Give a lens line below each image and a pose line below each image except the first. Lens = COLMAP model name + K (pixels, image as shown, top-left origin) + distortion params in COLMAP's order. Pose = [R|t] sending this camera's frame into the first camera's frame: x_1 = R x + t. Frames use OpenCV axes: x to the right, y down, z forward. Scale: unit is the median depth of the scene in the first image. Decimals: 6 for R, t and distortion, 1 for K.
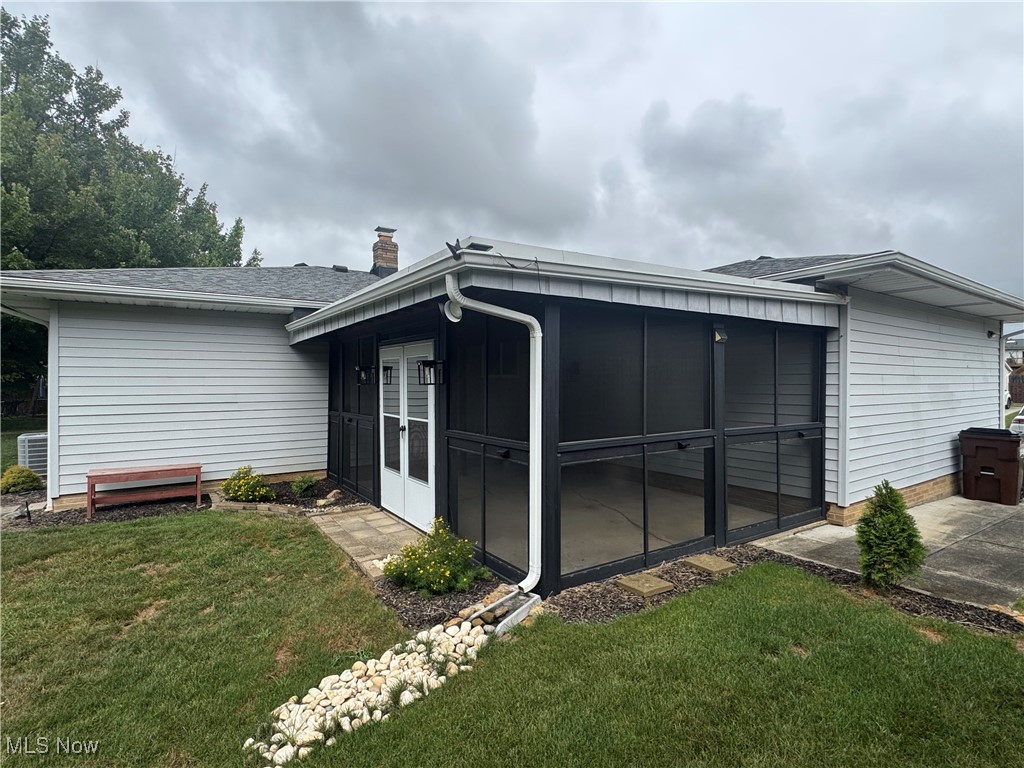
lens RADIAL K [[502.9, 0, 512.6], [0, 502.9, 385.8], [0, 0, 1]] dist [-0.005876, -0.000797]
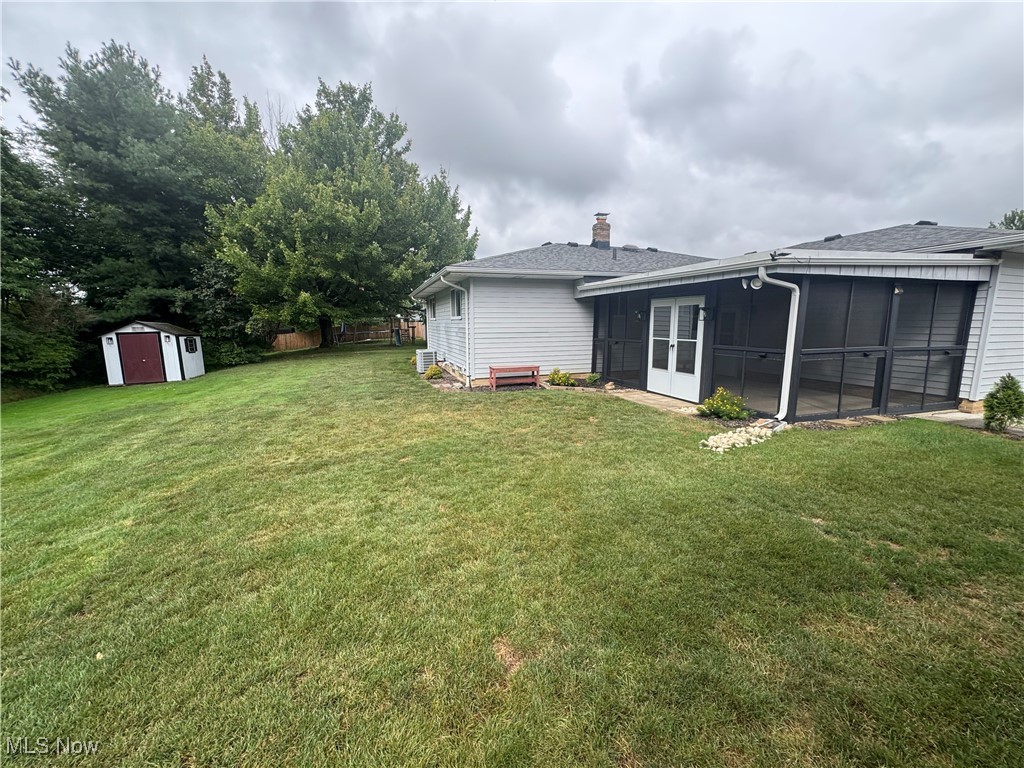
lens RADIAL K [[406.2, 0, 511.9], [0, 406.2, 385.5], [0, 0, 1]] dist [-0.008319, 0.001077]
pose [[0.962703, 0.038243, -0.267846, -0.362822], [0.001322, 0.989283, 0.146001, 0.012748], [0.270559, -0.140910, 0.952335, -0.535063]]
